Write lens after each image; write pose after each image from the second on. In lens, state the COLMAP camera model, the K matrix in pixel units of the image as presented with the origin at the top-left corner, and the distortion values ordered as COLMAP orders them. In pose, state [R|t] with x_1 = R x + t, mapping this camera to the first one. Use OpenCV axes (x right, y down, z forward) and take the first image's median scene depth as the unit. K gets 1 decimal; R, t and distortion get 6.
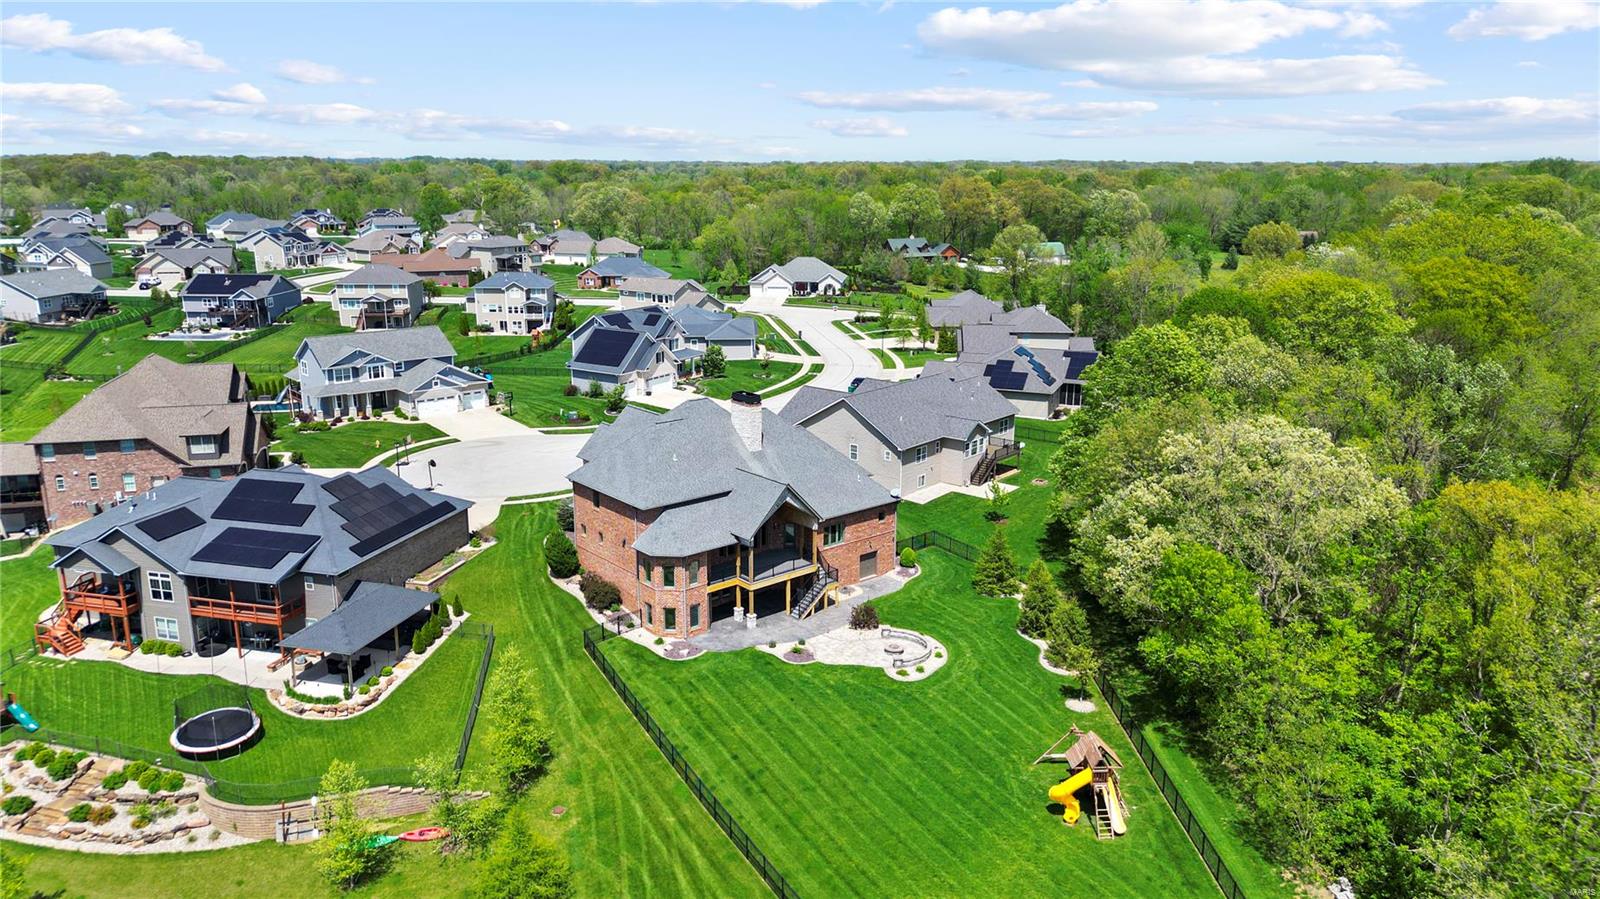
lens RADIAL K [[1125.9, 0, 800.0], [0, 1125.9, 449.5], [0, 0, 1]] dist [0.070422, -0.063063]
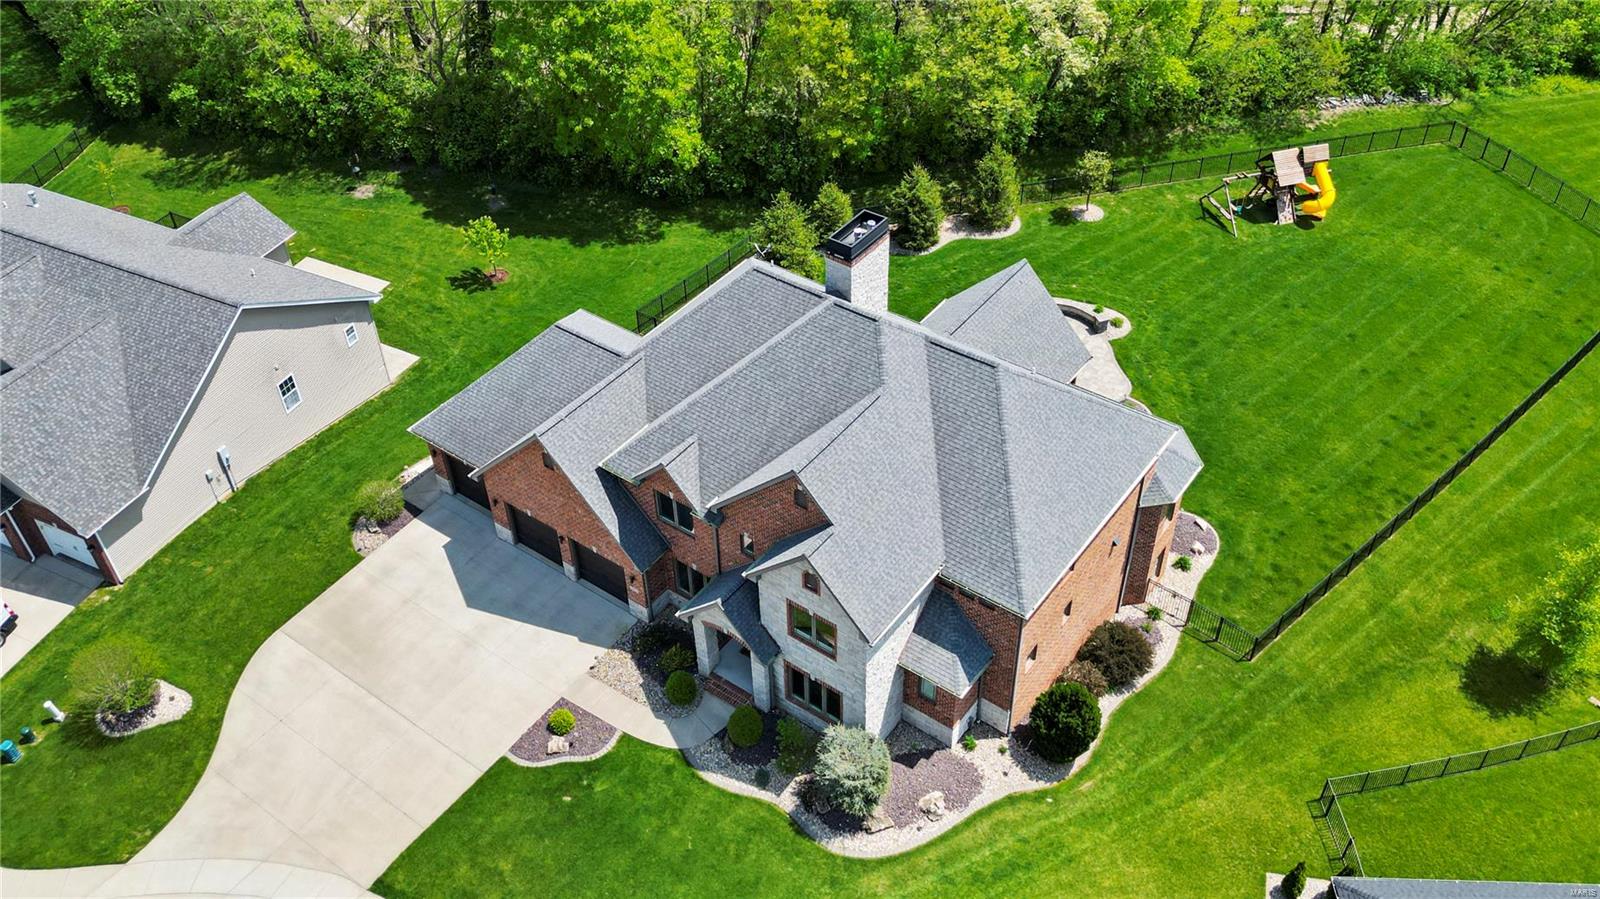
lens RADIAL K [[1363.9, 0, 784.8], [0, 1363.9, 452.3], [0, 0, 1]] dist [0.096381, -0.141576]
pose [[-0.225662, -0.645157, 0.729965, -0.571705], [0.266391, 0.679871, 0.683236, -0.423214], [-0.937076, 0.348637, 0.018443, 1.169599]]
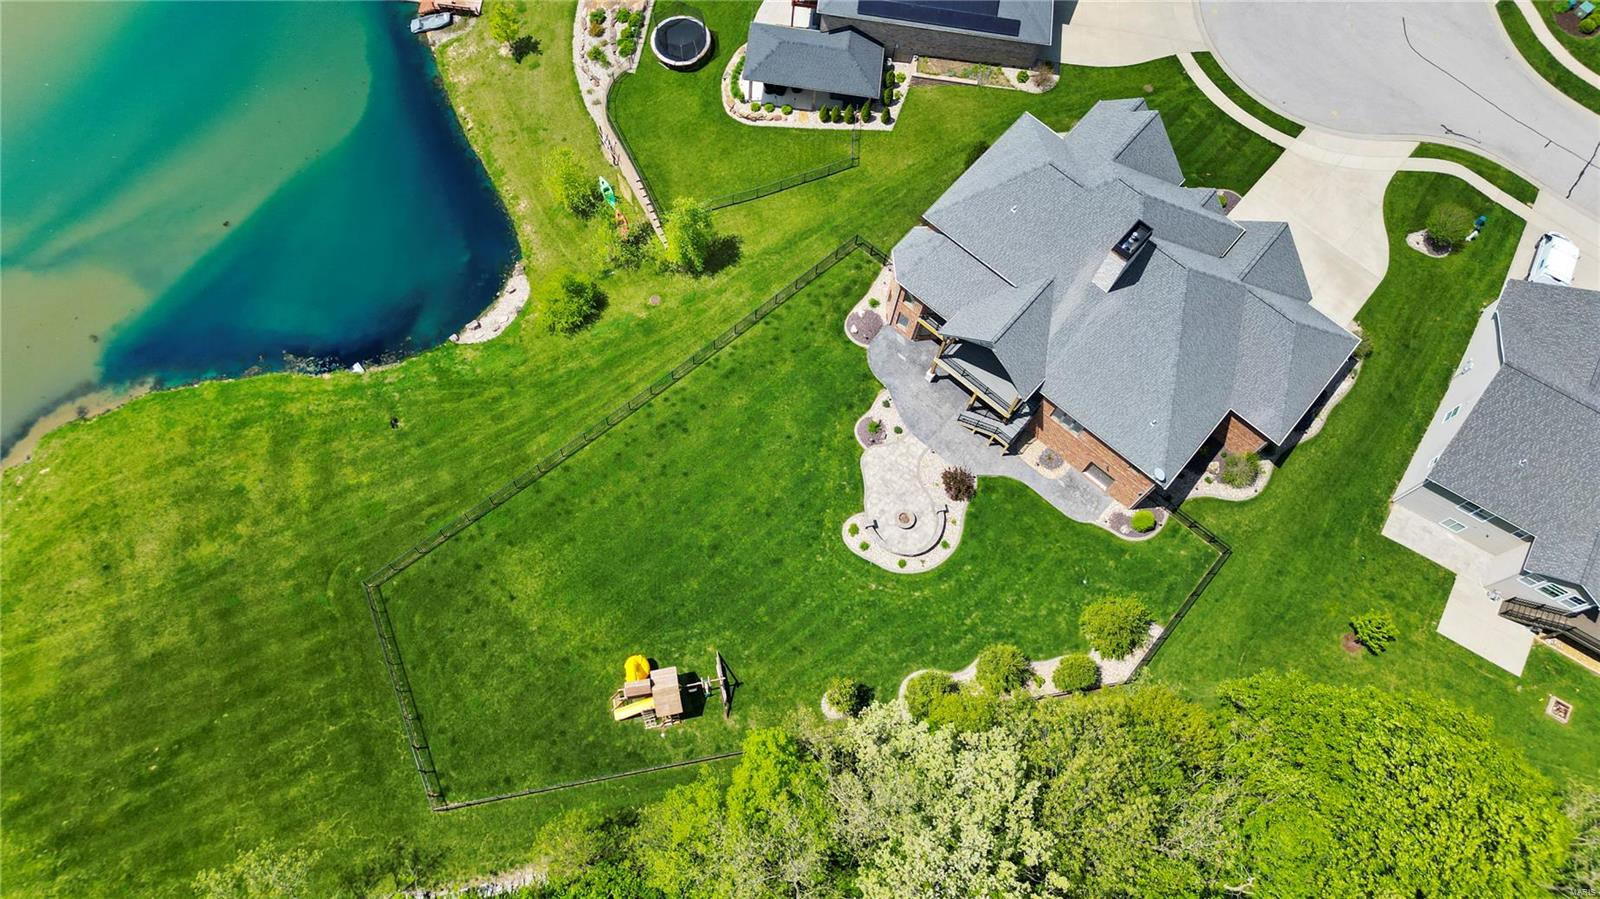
lens RADIAL K [[1125.9, 0, 800.0], [0, 1125.9, 449.5], [0, 0, 1]] dist [0.070422, -0.063063]
pose [[0.149215, 0.921551, -0.358438, 0.358853], [-0.302286, 0.387655, 0.870831, -0.654985], [0.941466, -0.021591, 0.336416, 0.591563]]
